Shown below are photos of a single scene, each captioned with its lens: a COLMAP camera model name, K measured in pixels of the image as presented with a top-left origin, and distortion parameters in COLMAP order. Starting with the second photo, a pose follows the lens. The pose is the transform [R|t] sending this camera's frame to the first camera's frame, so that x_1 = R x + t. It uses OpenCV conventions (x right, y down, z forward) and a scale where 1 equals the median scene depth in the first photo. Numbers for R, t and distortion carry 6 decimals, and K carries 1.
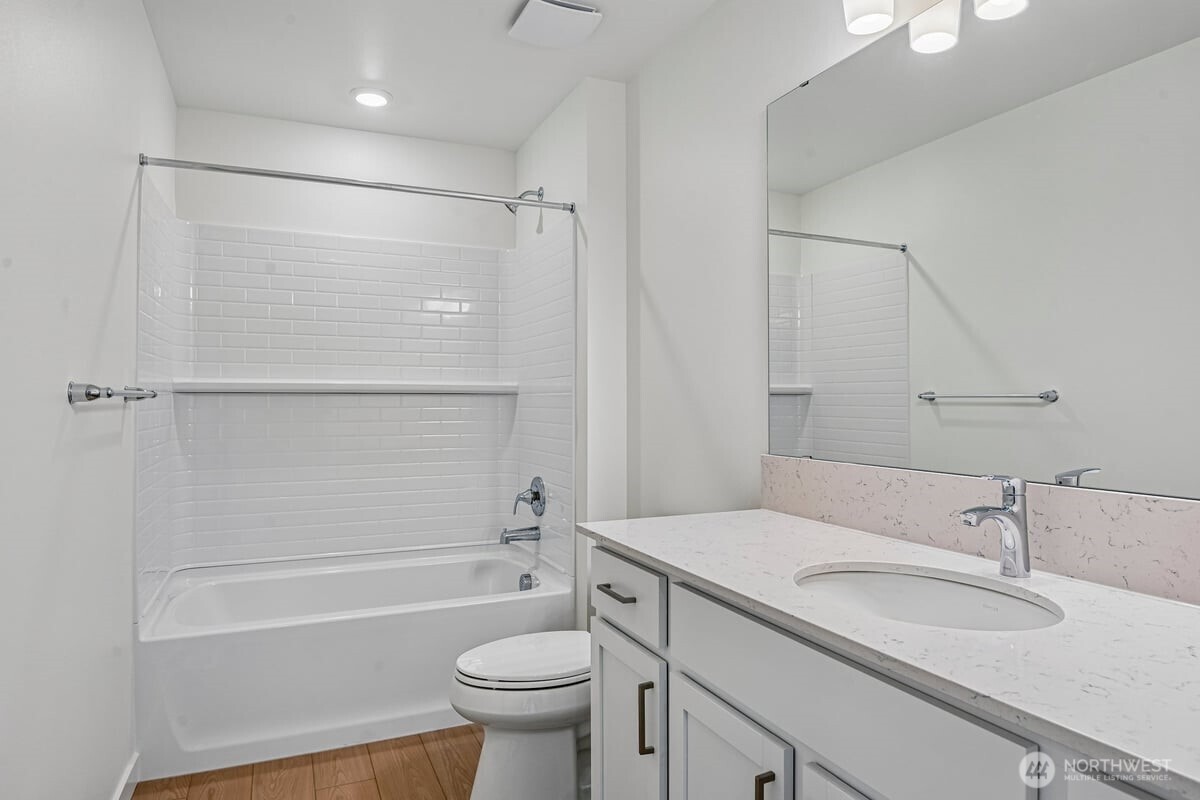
lens RADIAL K [[739.3, 0, 600.0], [0, 739.3, 400.0], [0, 0, 1]] dist [-0.003136, -0.001127]
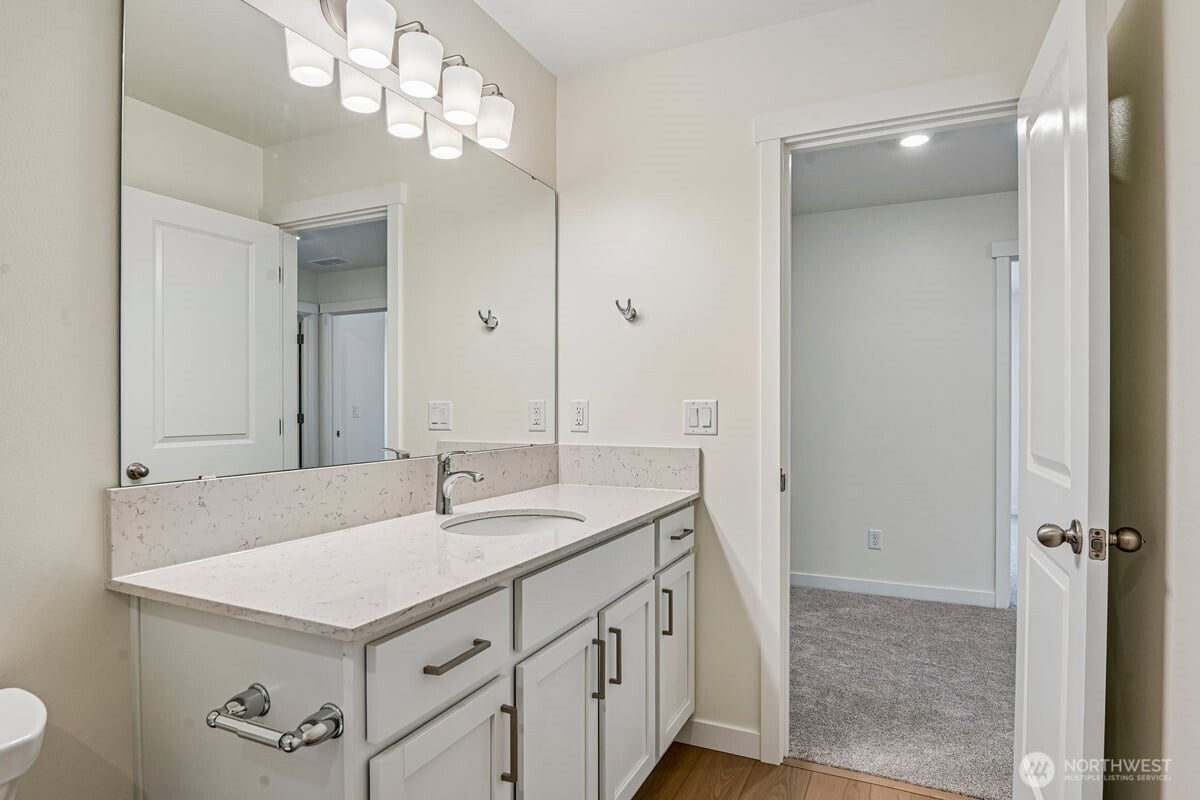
lens RADIAL K [[654.9, 0, 599.6], [0, 654.9, 406.8], [0, 0, 1]] dist [-0.000728, -0.000146]
pose [[-0.659217, -0.001244, 0.751952, -0.638392], [-0.005413, 0.999981, -0.003090, 0.005108], [-0.751933, -0.006107, -0.659211, 1.461830]]
